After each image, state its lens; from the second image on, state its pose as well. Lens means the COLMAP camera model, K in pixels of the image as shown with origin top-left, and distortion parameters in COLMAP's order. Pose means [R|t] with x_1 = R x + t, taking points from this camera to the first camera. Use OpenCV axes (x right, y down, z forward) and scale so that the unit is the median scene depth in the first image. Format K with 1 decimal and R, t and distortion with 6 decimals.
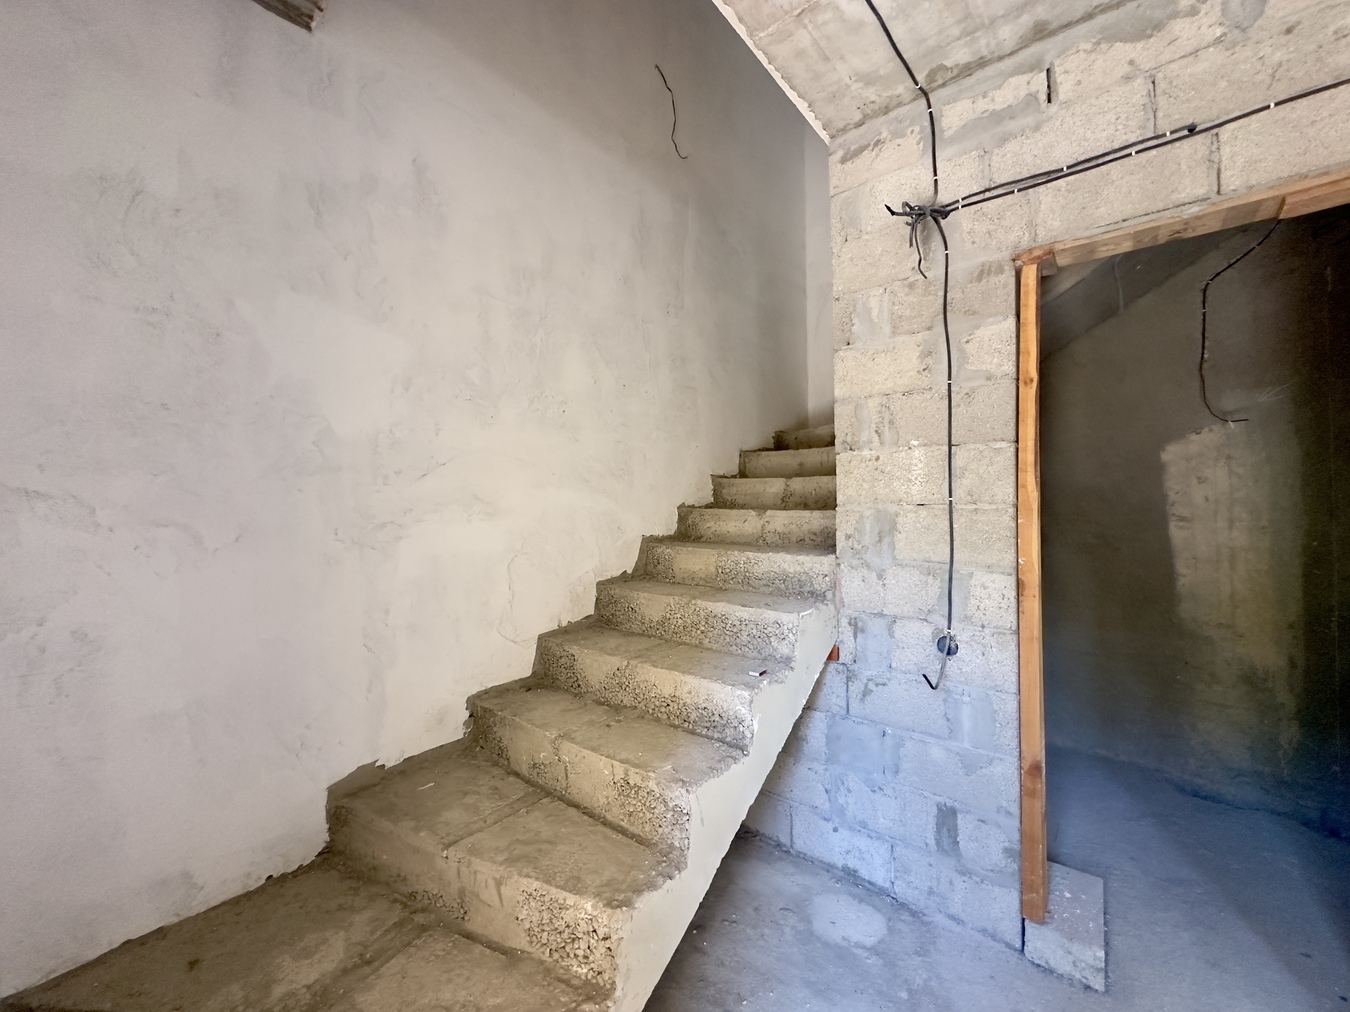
lens RADIAL K [[538.6, 0, 674.1], [0, 538.6, 500.8], [0, 0, 1]] dist [-0.000813, 0.000156]
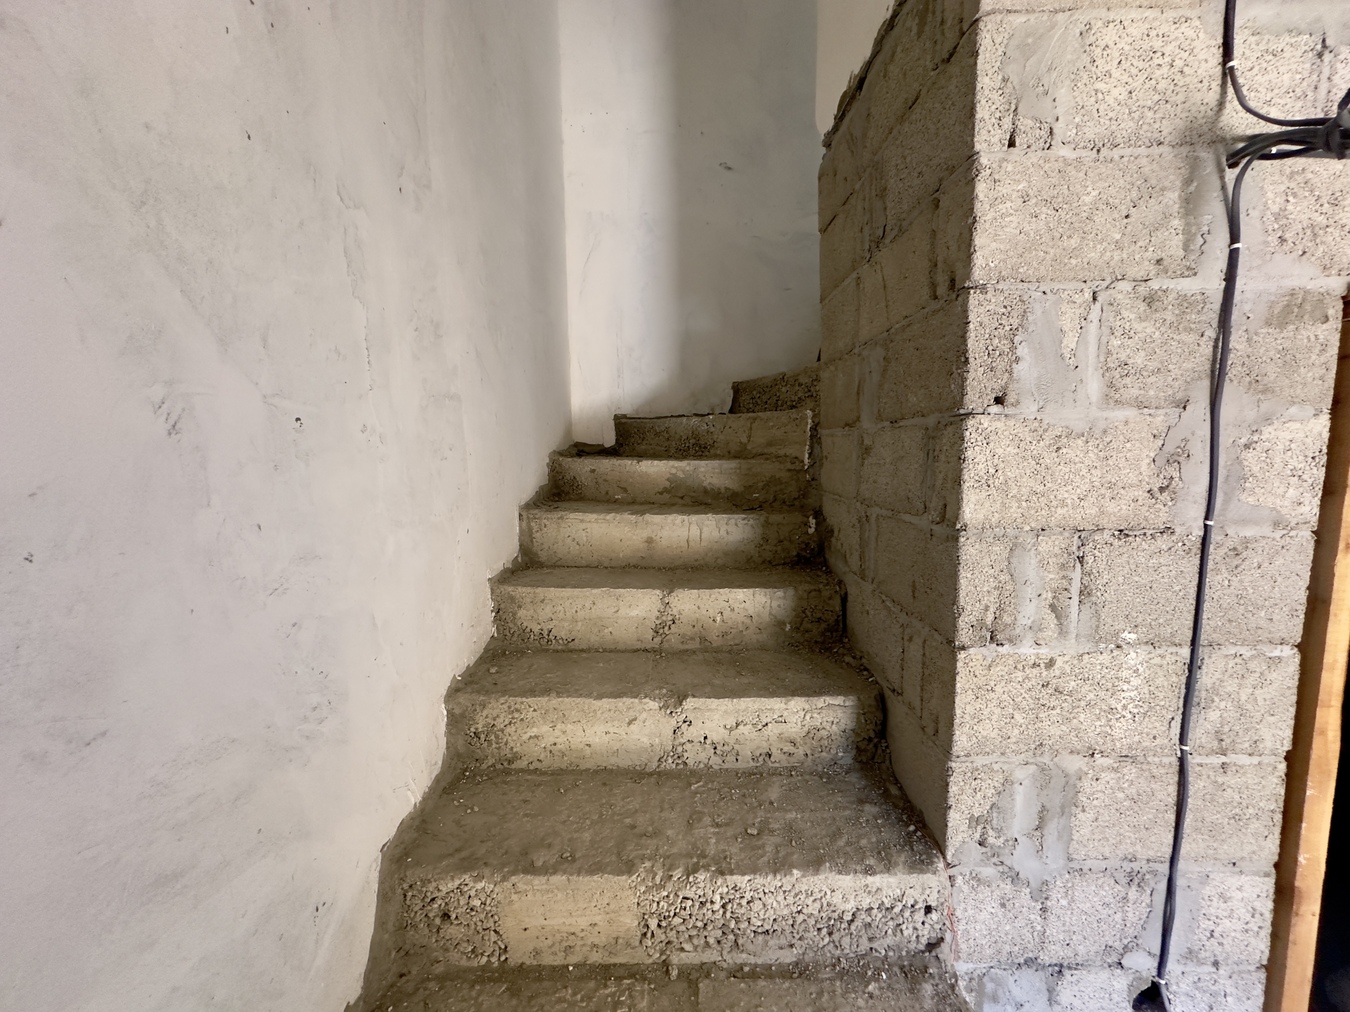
lens RADIAL K [[538.6, 0, 674.1], [0, 538.6, 500.8], [0, 0, 1]] dist [-0.000813, 0.000156]
pose [[0.769353, -0.064850, 0.635523, -0.164051], [-0.004359, 0.994278, 0.106735, -0.270969], [-0.638808, -0.084888, 0.764668, 0.873570]]
